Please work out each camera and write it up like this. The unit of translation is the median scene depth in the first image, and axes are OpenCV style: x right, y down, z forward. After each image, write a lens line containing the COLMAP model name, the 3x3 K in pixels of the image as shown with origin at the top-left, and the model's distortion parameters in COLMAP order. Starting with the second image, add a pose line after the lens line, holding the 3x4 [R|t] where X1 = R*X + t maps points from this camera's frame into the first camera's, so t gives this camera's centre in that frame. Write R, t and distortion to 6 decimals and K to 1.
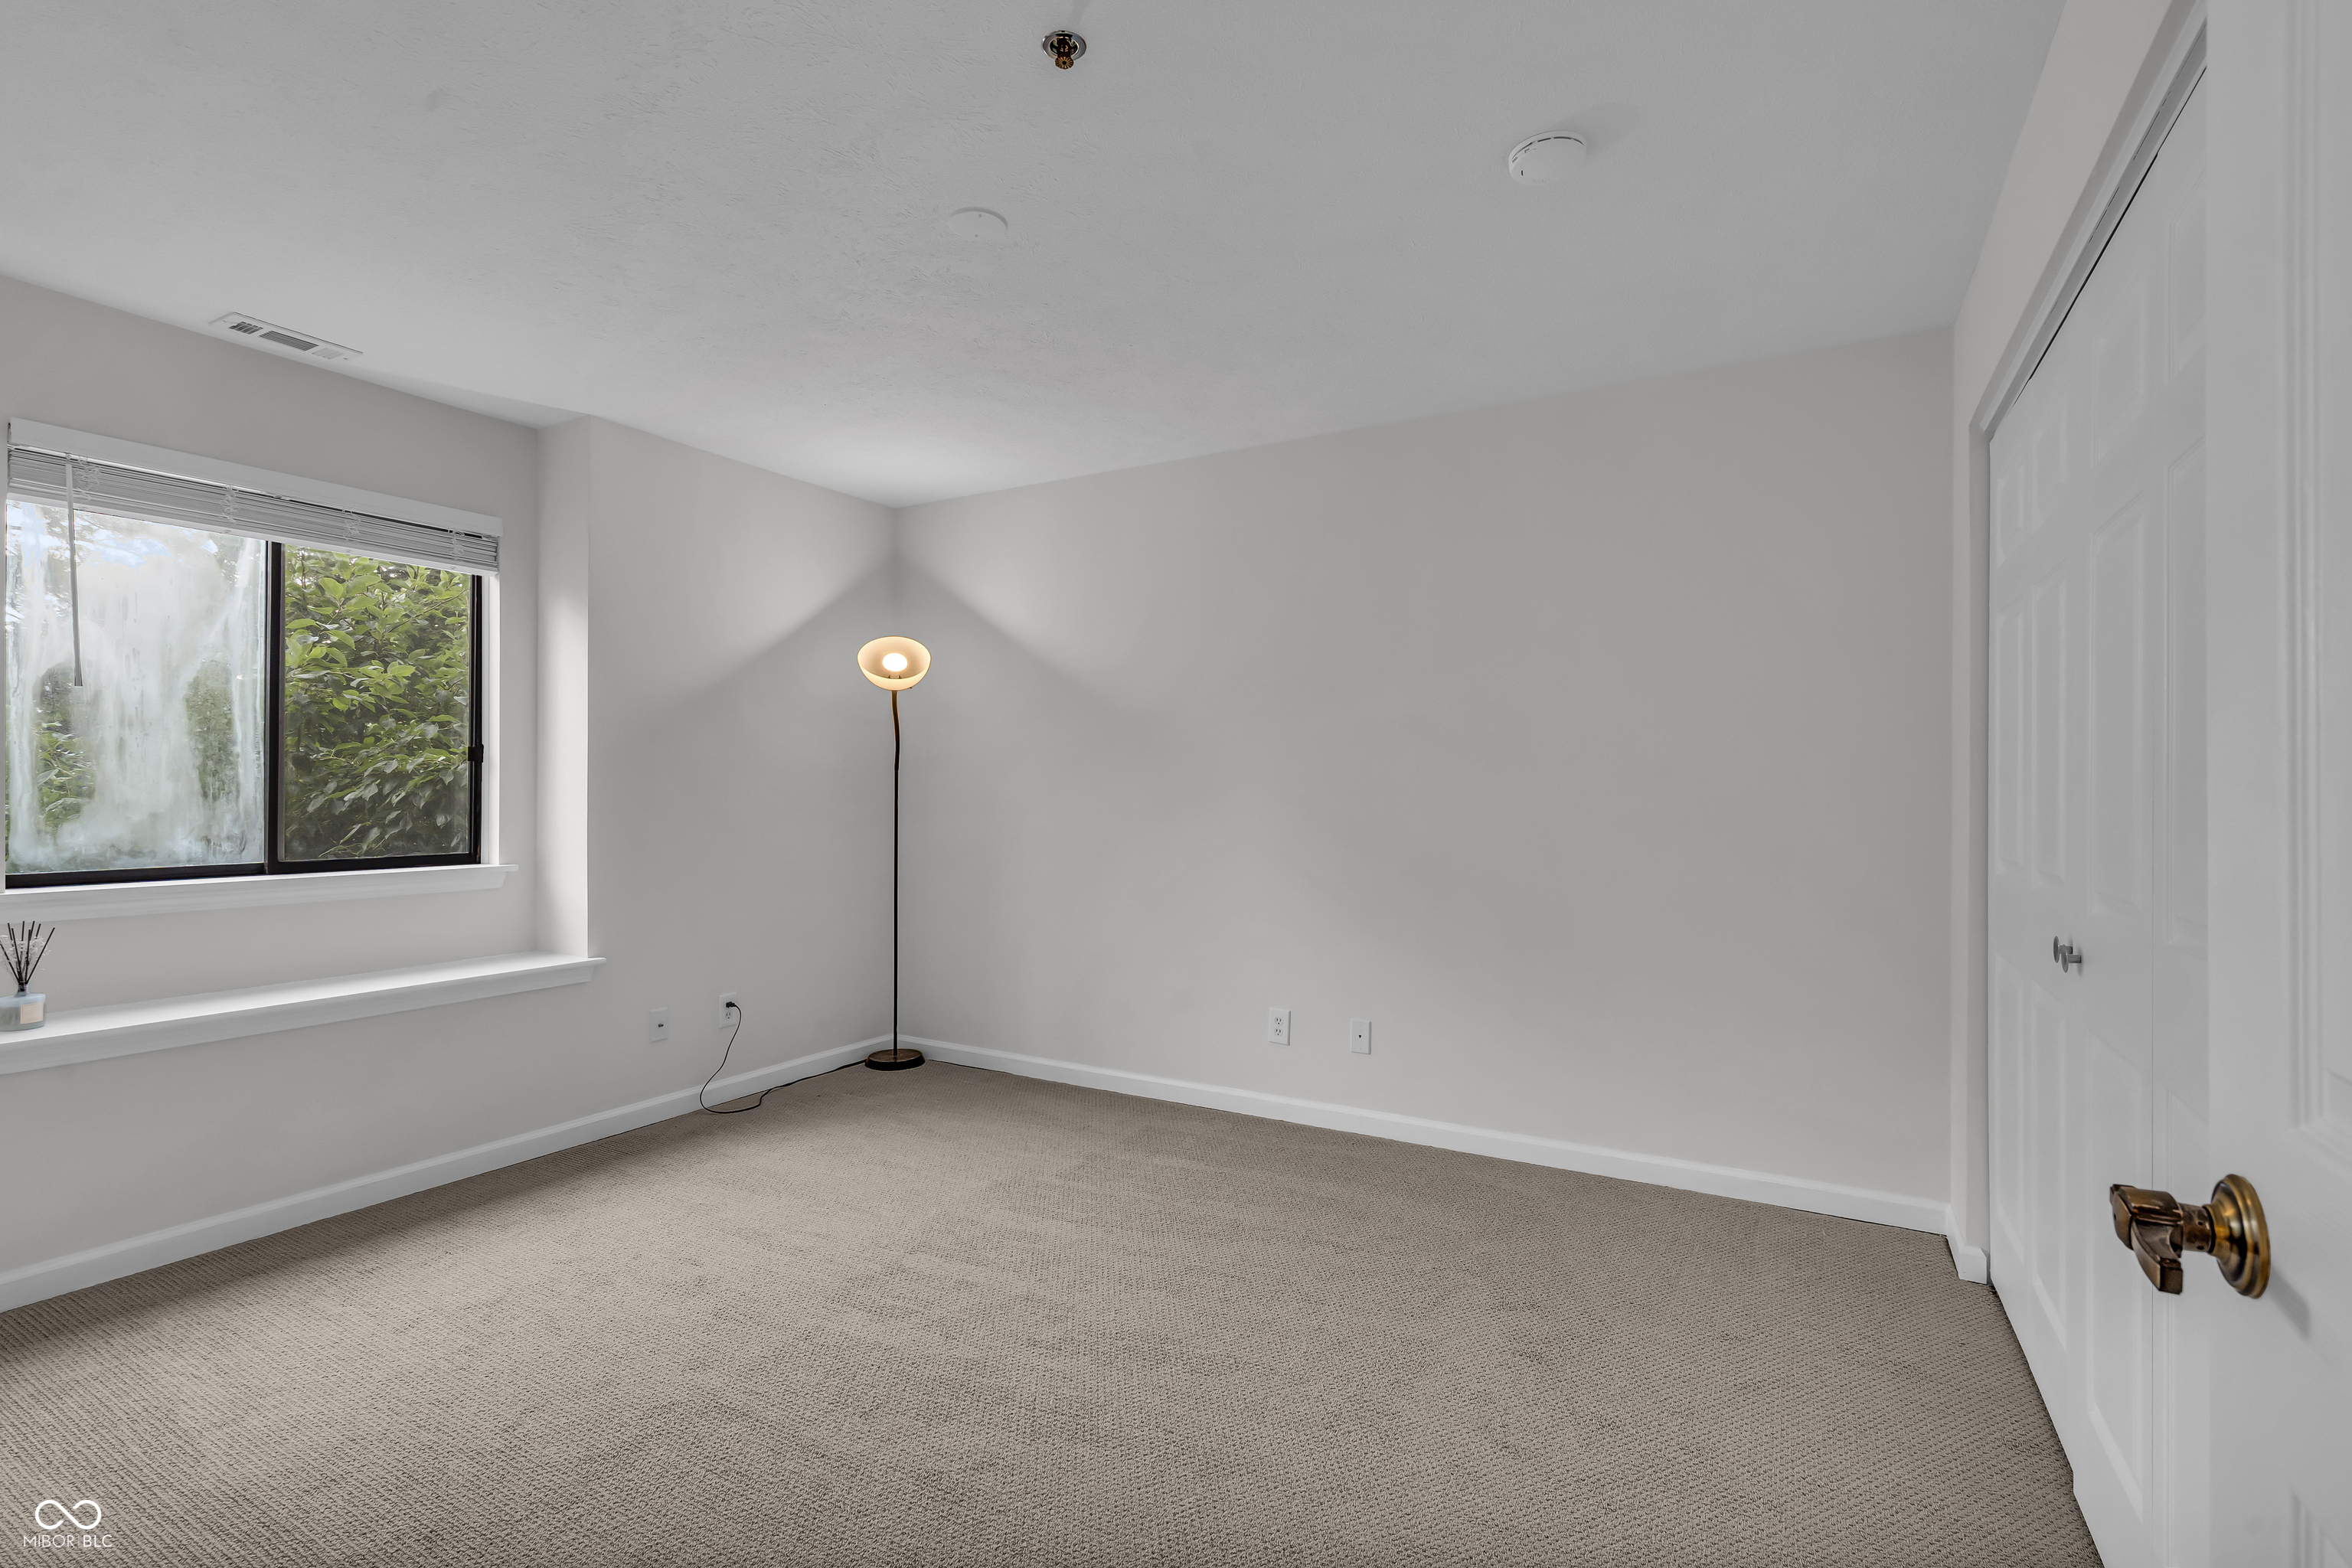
lens RADIAL K [[1080.4, 0, 1167.8], [0, 1080.4, 784.4], [0, 0, 1]] dist [-0.001321, -0.000203]
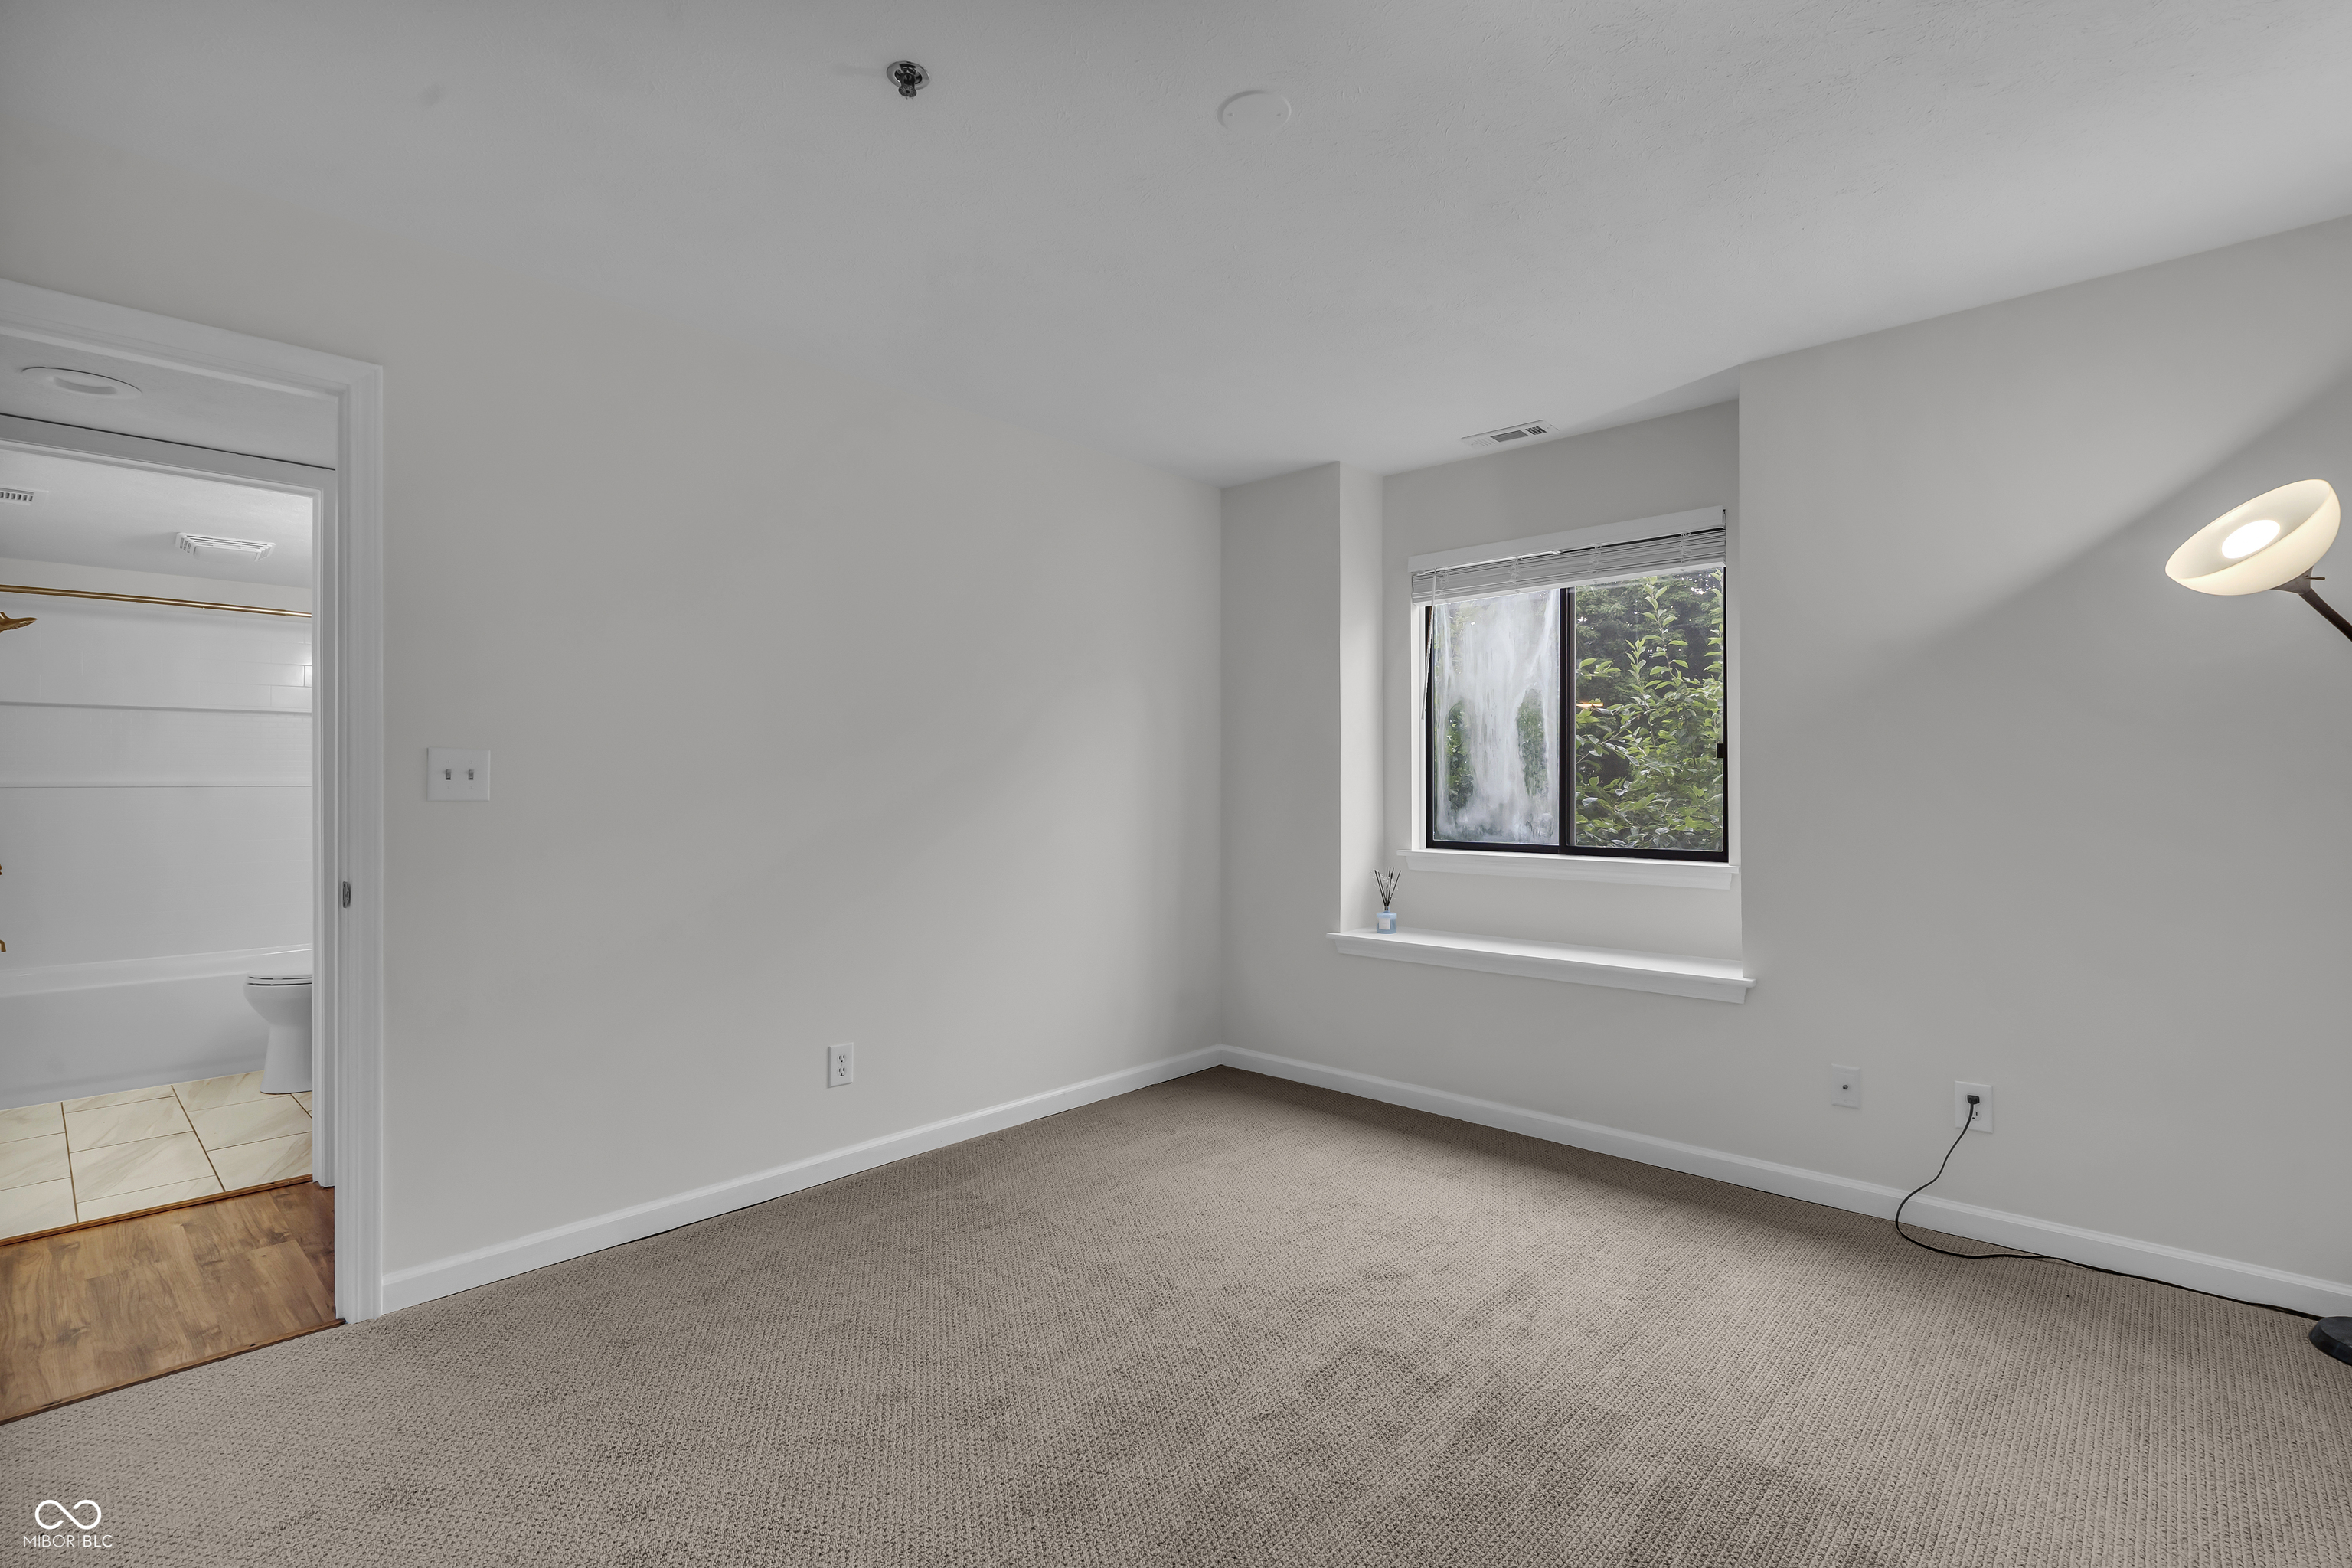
lens RADIAL K [[1080.4, 0, 1158.5], [0, 1080.4, 780.5], [0, 0, 1]] dist [-0.001321, -0.000203]
pose [[-0.228673, -0.002884, -0.973499, 0.512508], [0.005576, 0.999975, -0.004272, 0.000161], [0.973487, -0.006405, -0.228651, 0.868208]]
